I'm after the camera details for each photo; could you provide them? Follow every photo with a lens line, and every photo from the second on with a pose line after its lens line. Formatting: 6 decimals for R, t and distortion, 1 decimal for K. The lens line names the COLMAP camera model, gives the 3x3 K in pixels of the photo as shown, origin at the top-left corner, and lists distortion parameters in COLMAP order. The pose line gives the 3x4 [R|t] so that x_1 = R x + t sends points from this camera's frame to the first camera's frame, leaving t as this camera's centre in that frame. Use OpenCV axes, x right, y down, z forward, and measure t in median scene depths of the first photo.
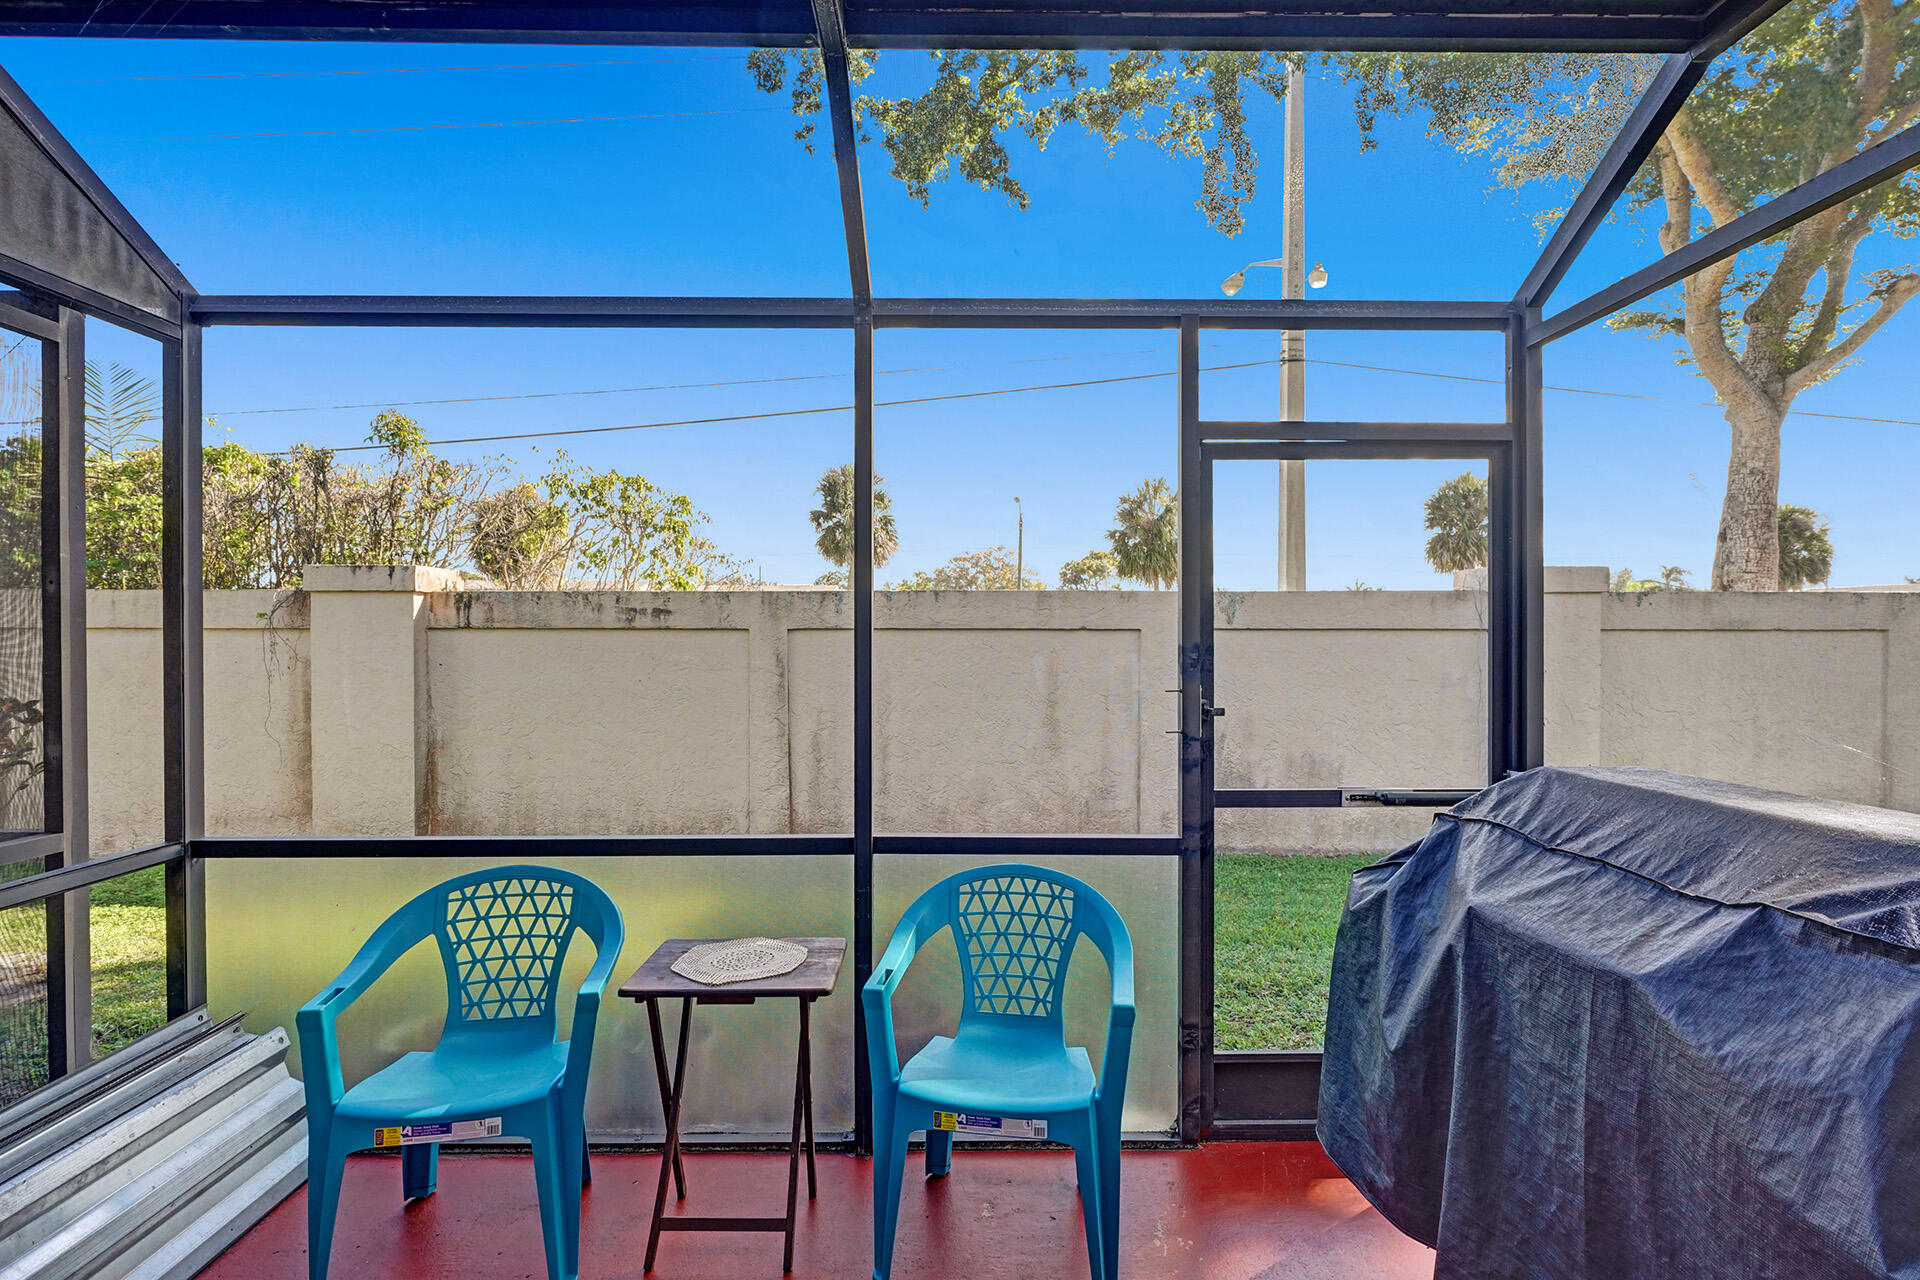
lens RADIAL K [[892.8, 0, 956.6], [0, 892.8, 653.5], [0, 0, 1]] dist [-0.007669, 0.000691]
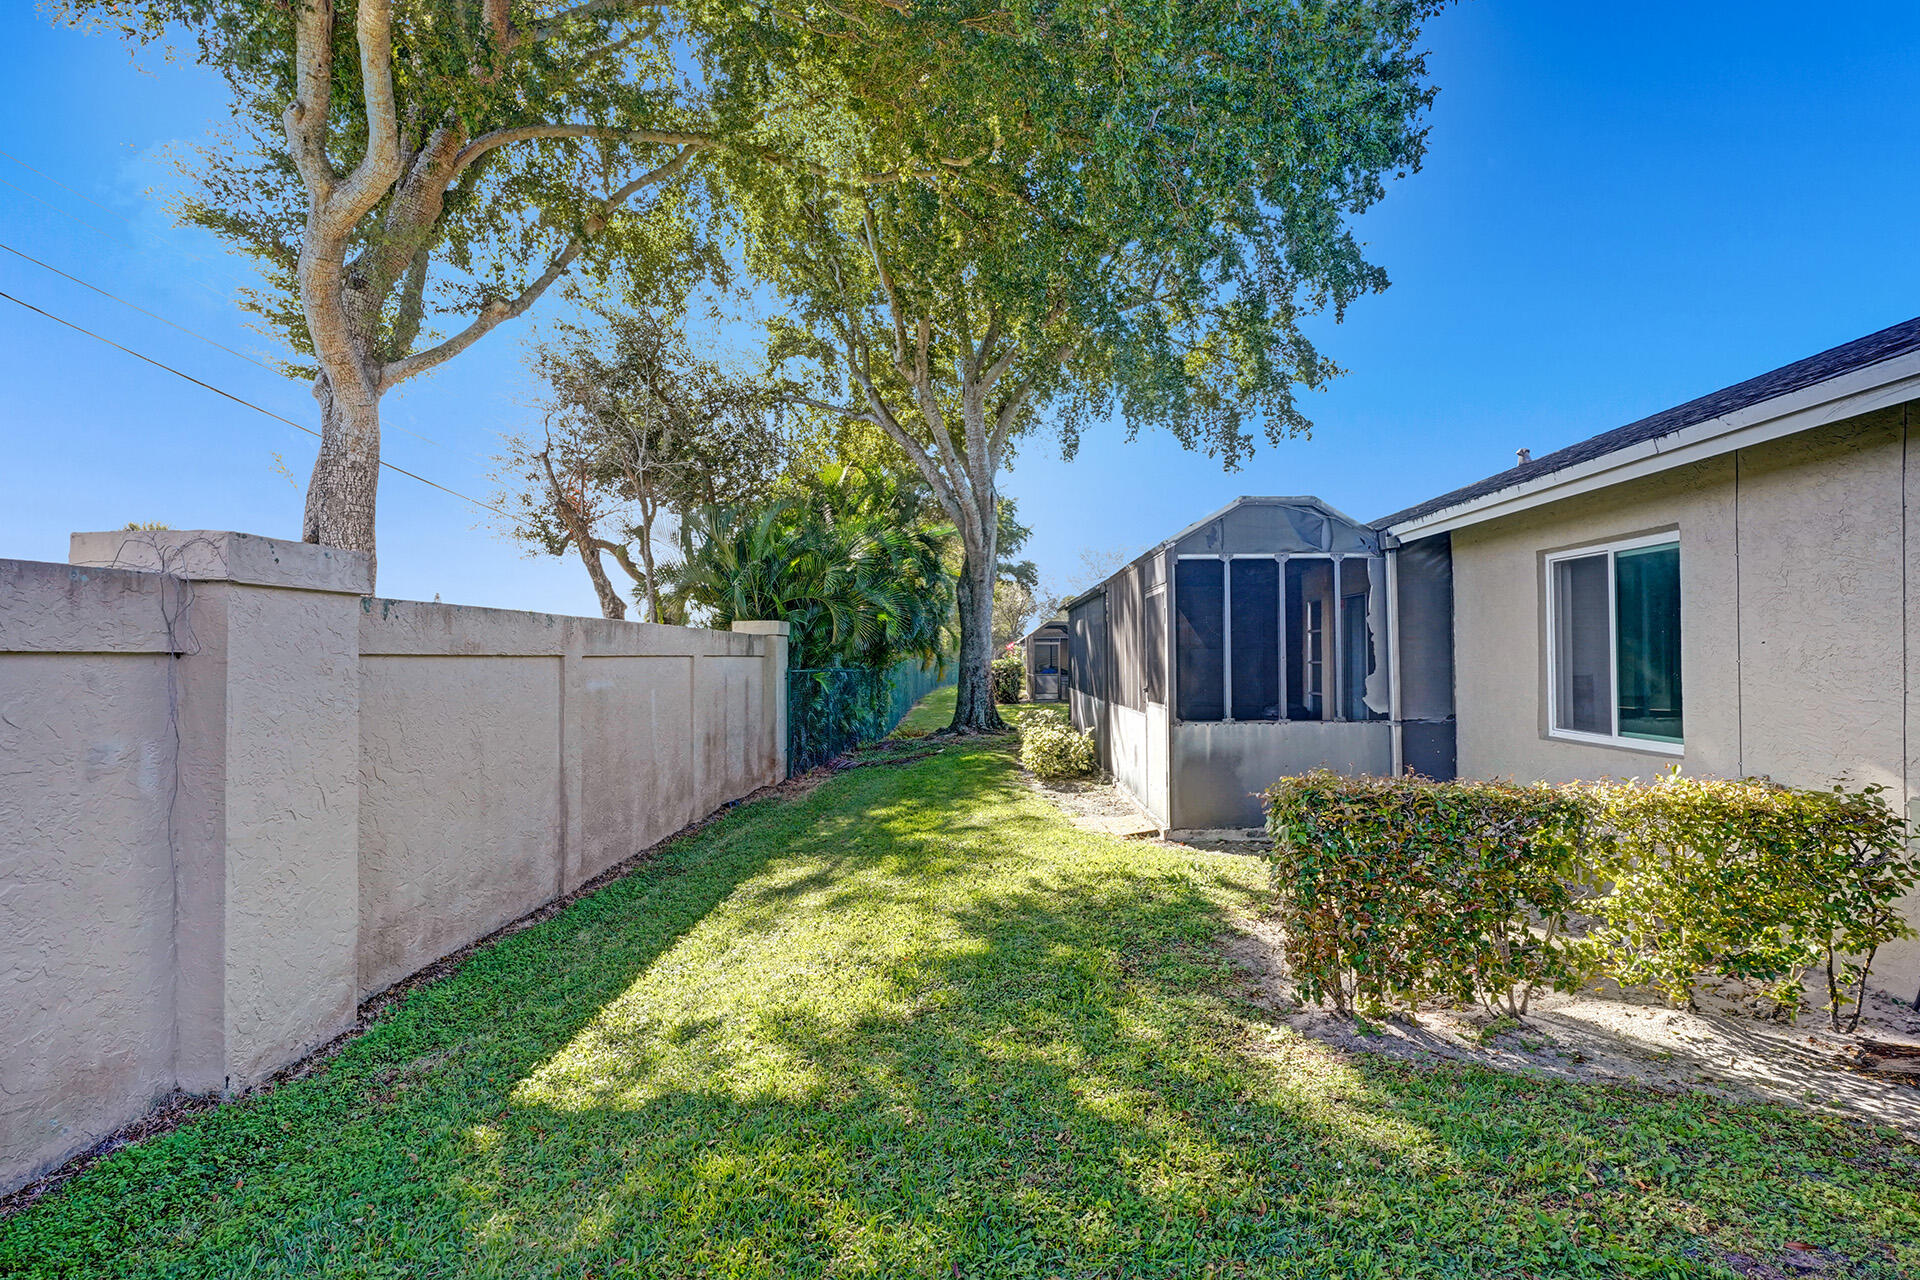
lens RADIAL K [[909.0, 0, 960.0], [0, 909.0, 640.0], [0, 0, 1]] dist [-0.005827, -0.000295]
pose [[0.039342, 0.023351, 0.998953, 0.077633], [0.023357, 0.999432, -0.024282, -0.008707], [-0.998953, 0.024288, 0.038775, 0.411749]]
